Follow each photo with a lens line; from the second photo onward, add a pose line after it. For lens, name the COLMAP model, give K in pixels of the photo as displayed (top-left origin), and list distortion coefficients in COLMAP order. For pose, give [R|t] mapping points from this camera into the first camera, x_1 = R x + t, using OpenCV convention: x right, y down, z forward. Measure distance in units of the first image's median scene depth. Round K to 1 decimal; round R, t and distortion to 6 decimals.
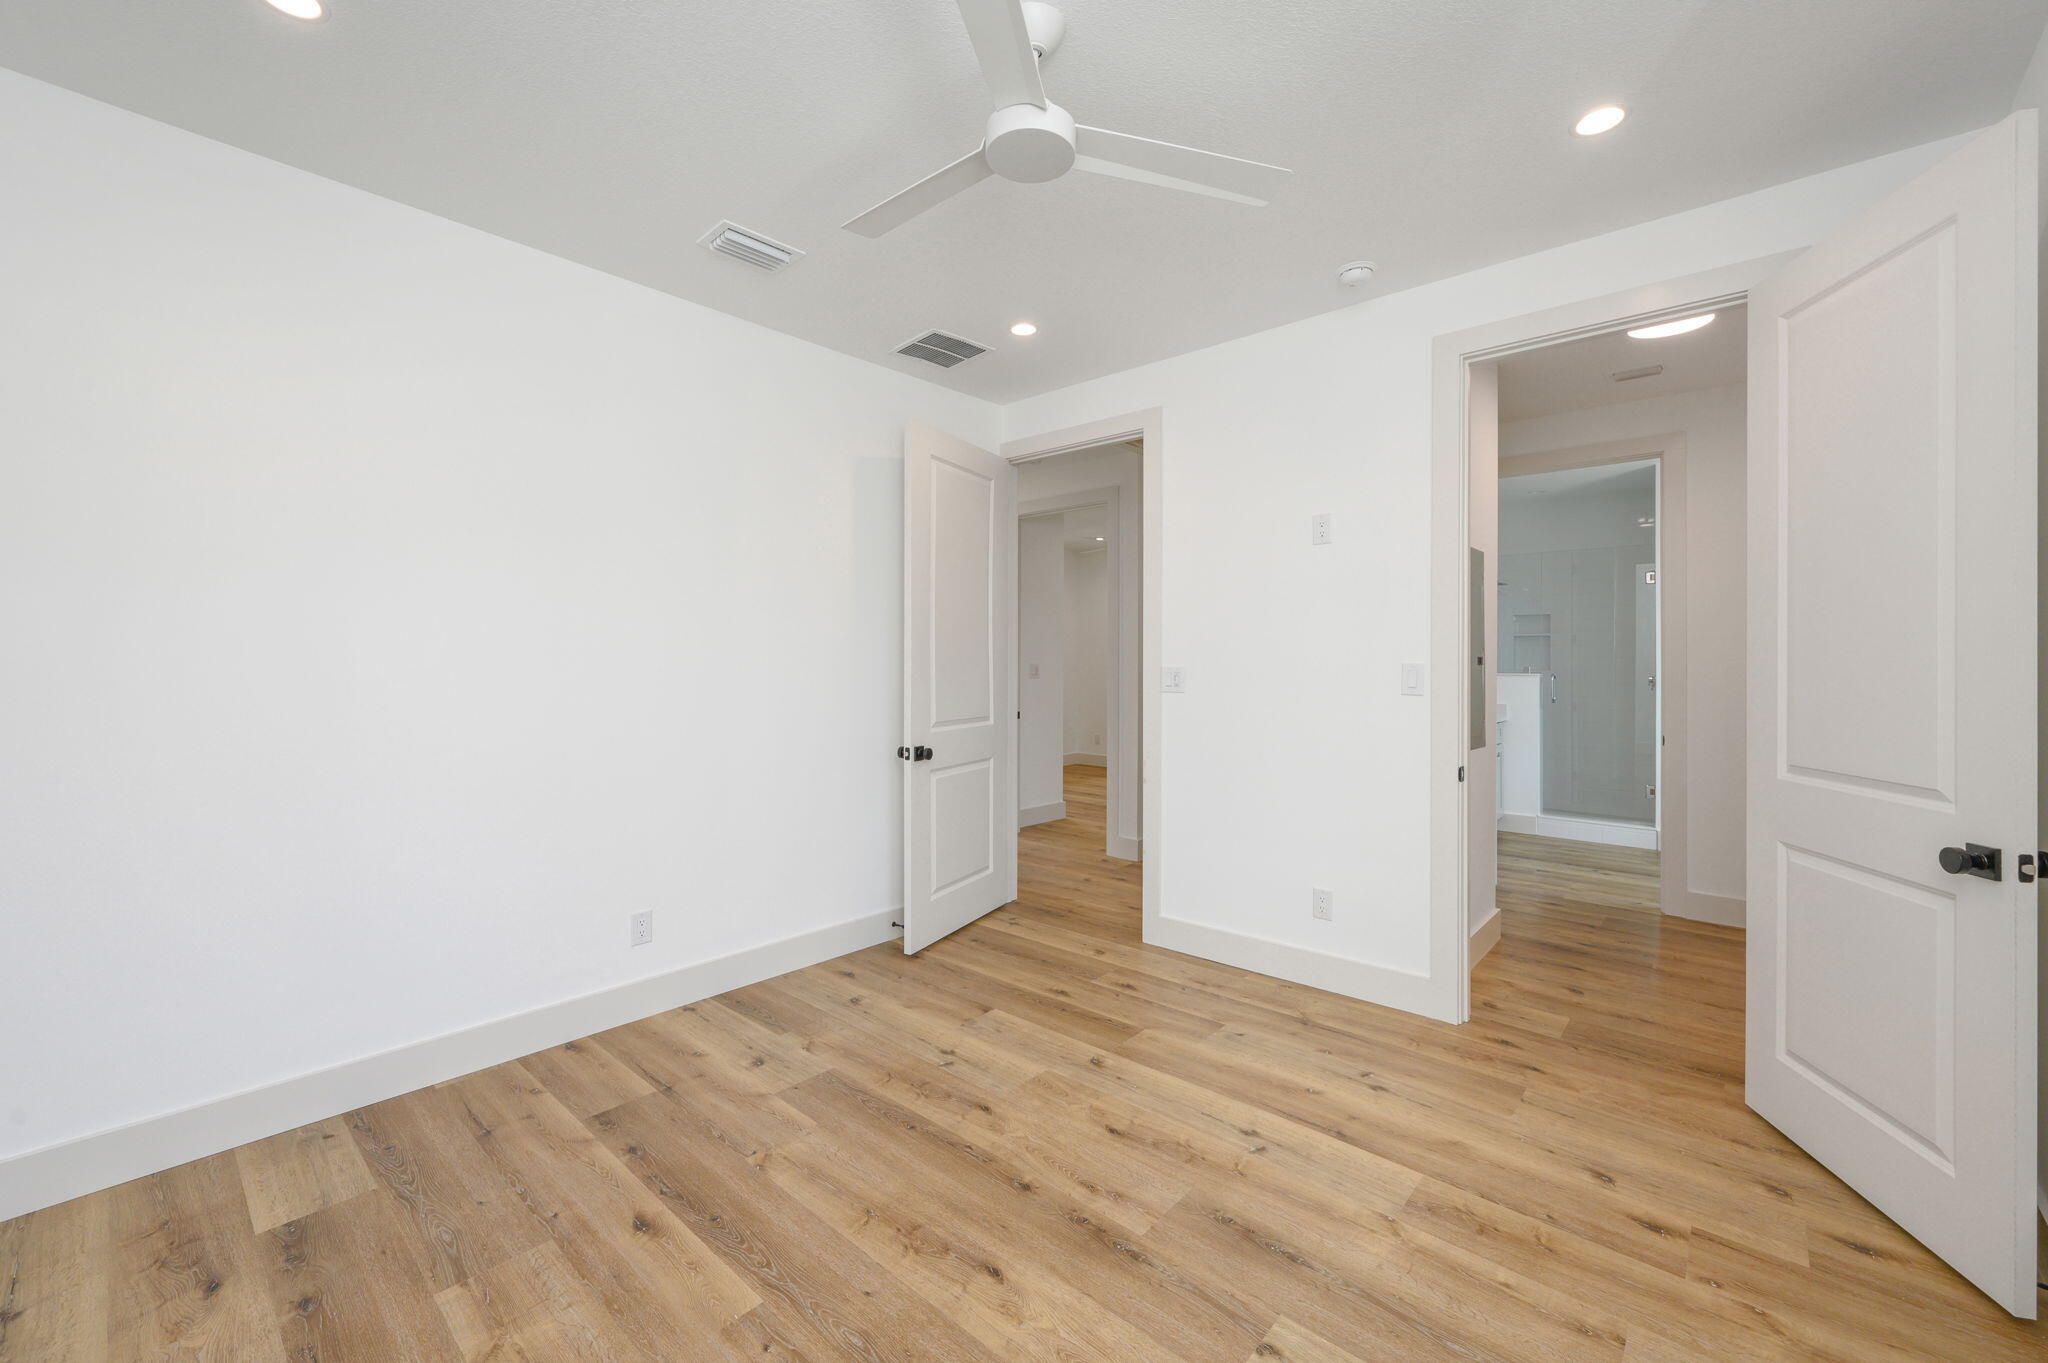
lens RADIAL K [[818.5, 0, 1020.5], [0, 818.5, 661.1], [0, 0, 1]] dist [0.005822, -0.001029]
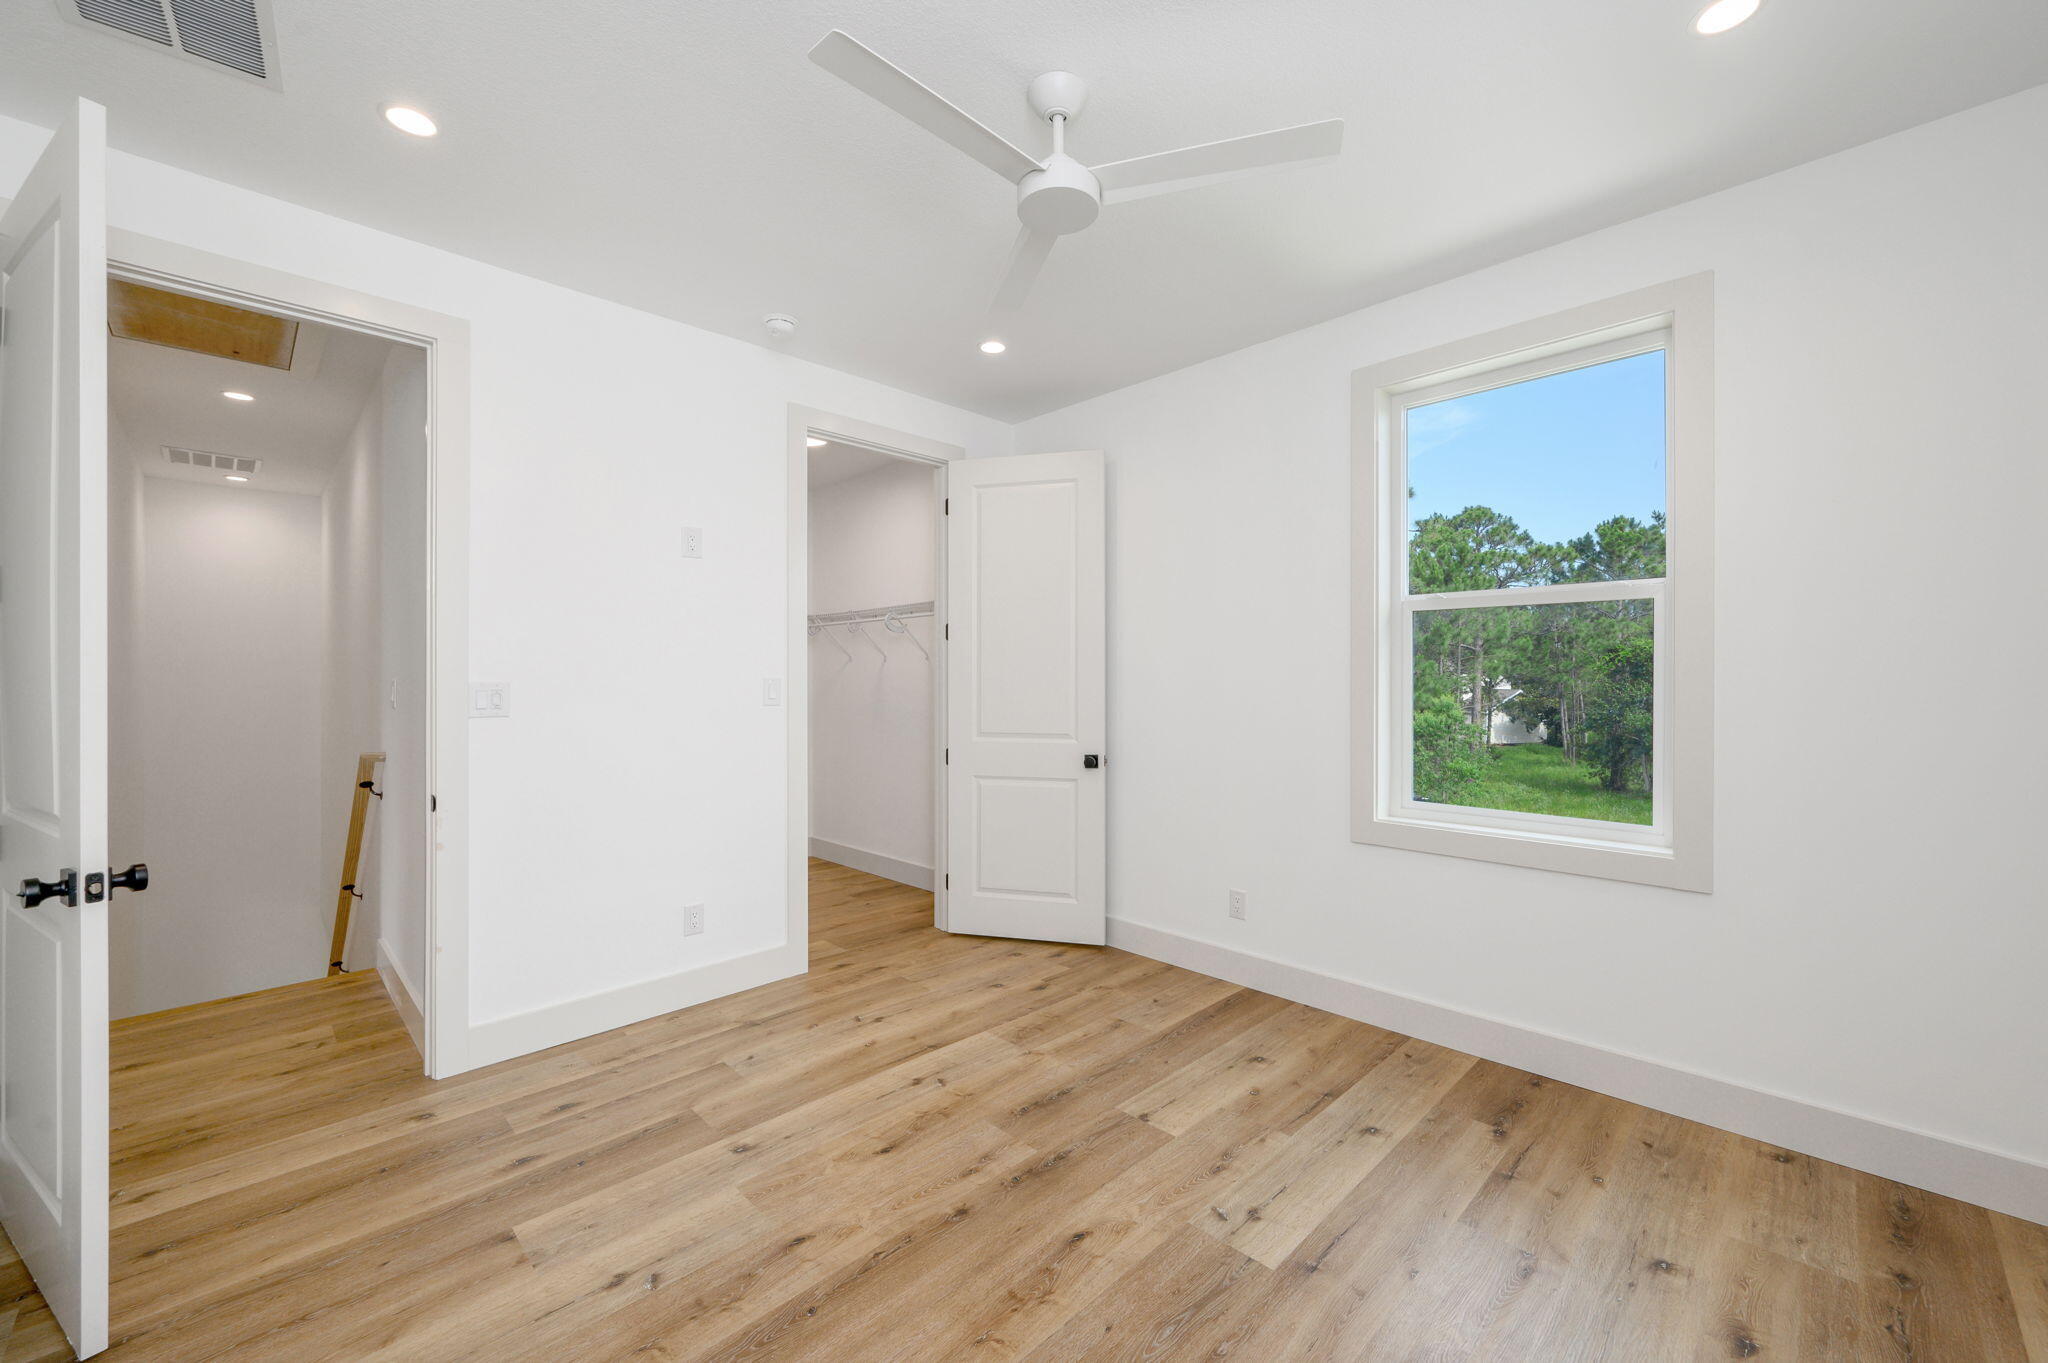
lens RADIAL K [[818.5, 0, 1019.8], [0, 818.5, 671.3], [0, 0, 1]] dist [0.005822, -0.001029]
pose [[0.060002, 0.009317, 0.998155, -0.888518], [-0.000283, 0.999957, -0.009317, 0.006586], [-0.998198, 0.000277, 0.060002, 0.800179]]
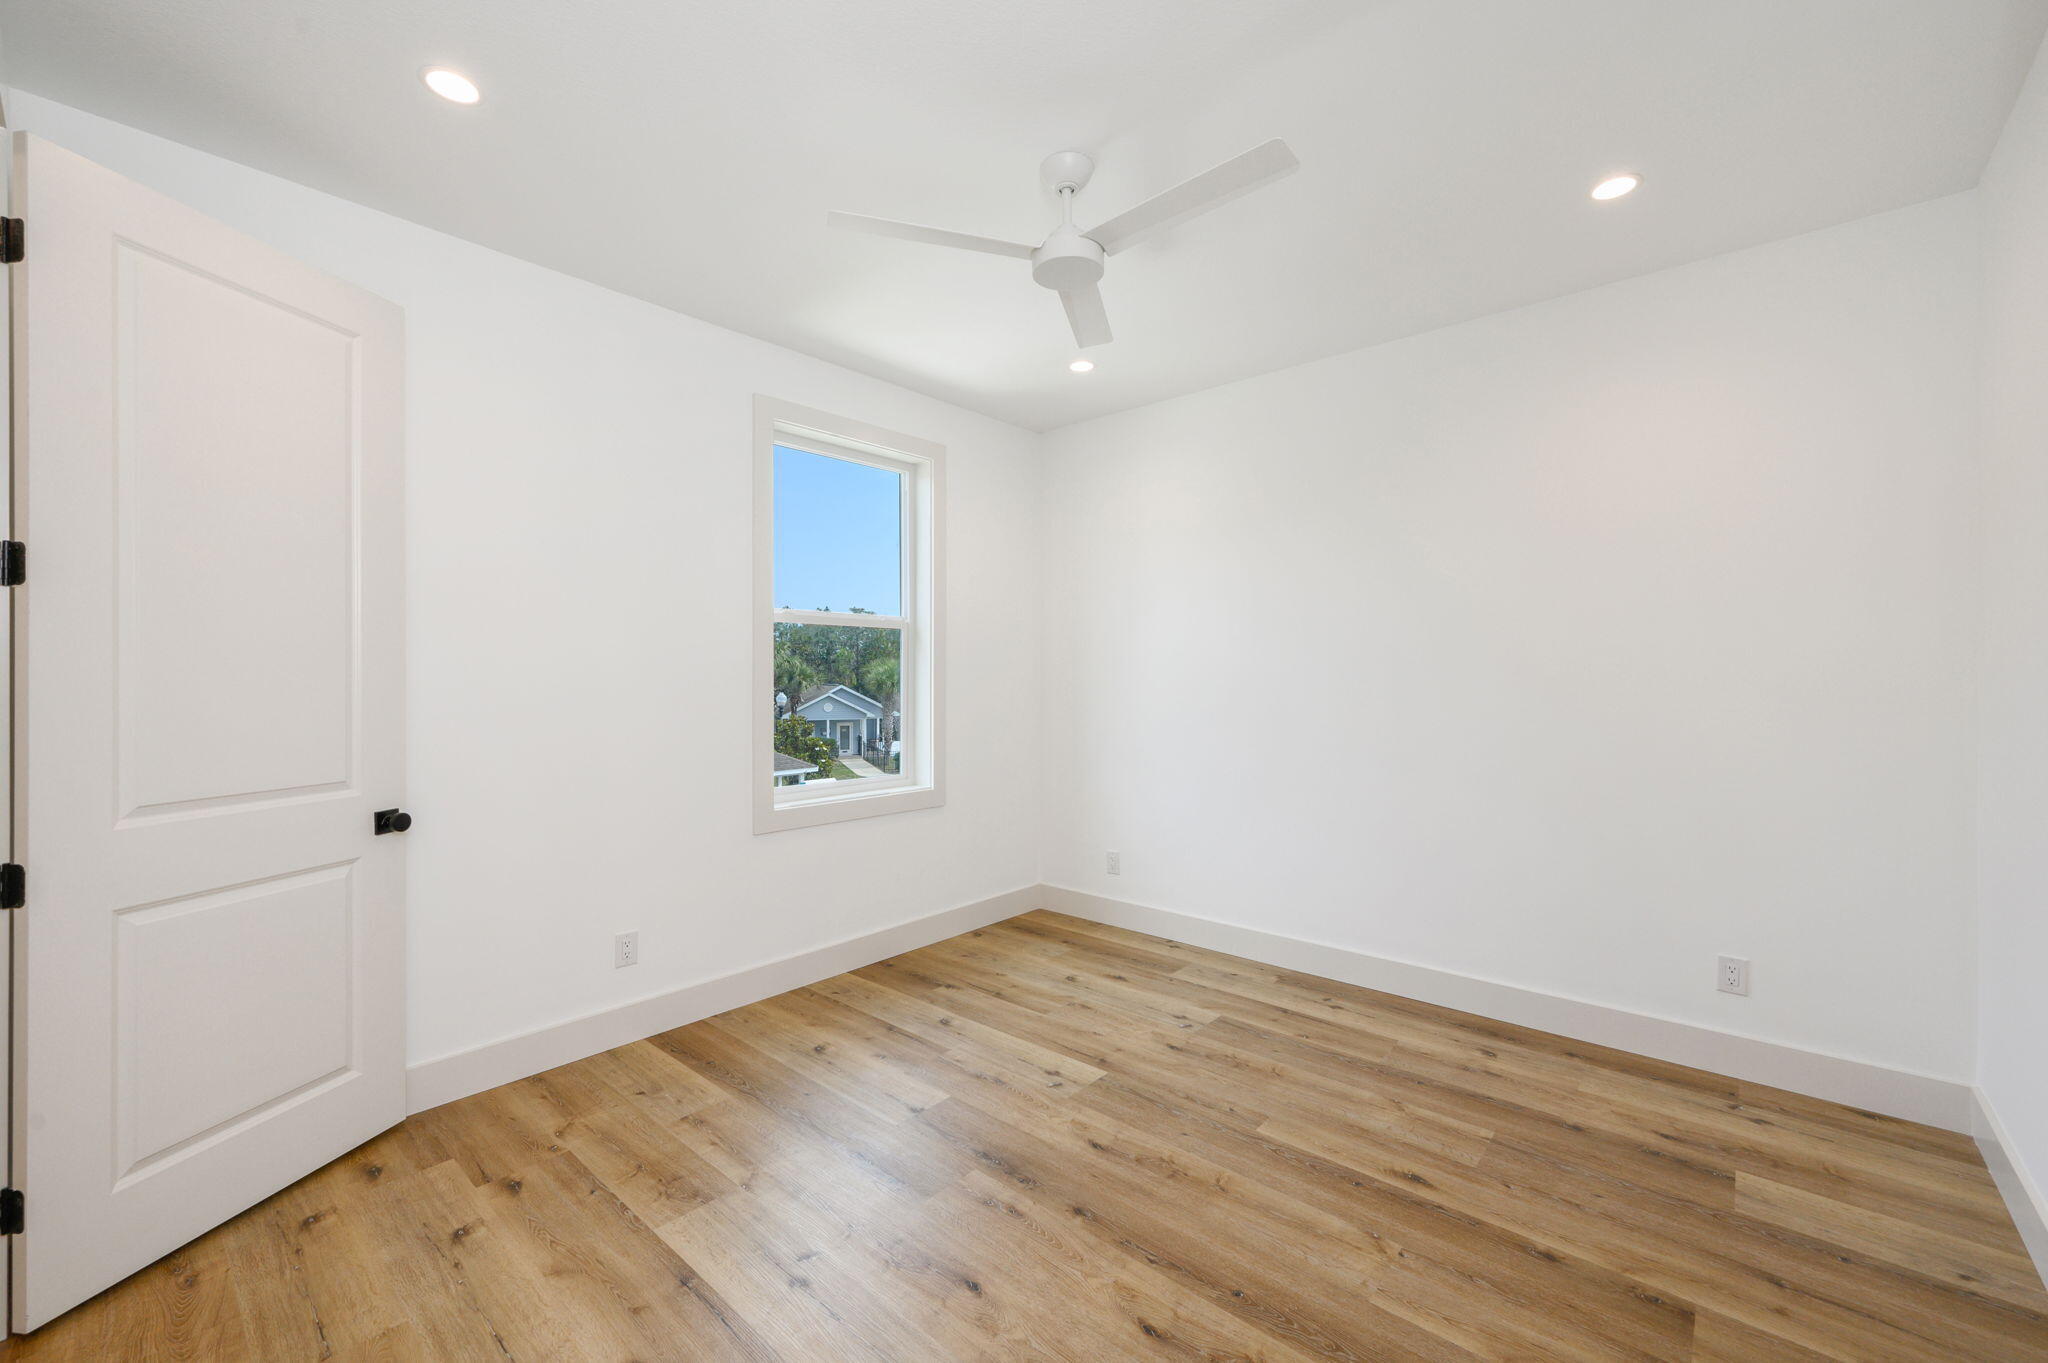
lens RADIAL K [[818.5, 0, 1039.3], [0, 818.5, 685.1], [0, 0, 1]] dist [0.005822, -0.001029]
pose [[-0.999723, 0.000858, -0.023512, 0.070061], [0.000681, 0.999971, 0.007564, 0.001035], [0.023518, 0.007546, -0.999695, 1.815337]]
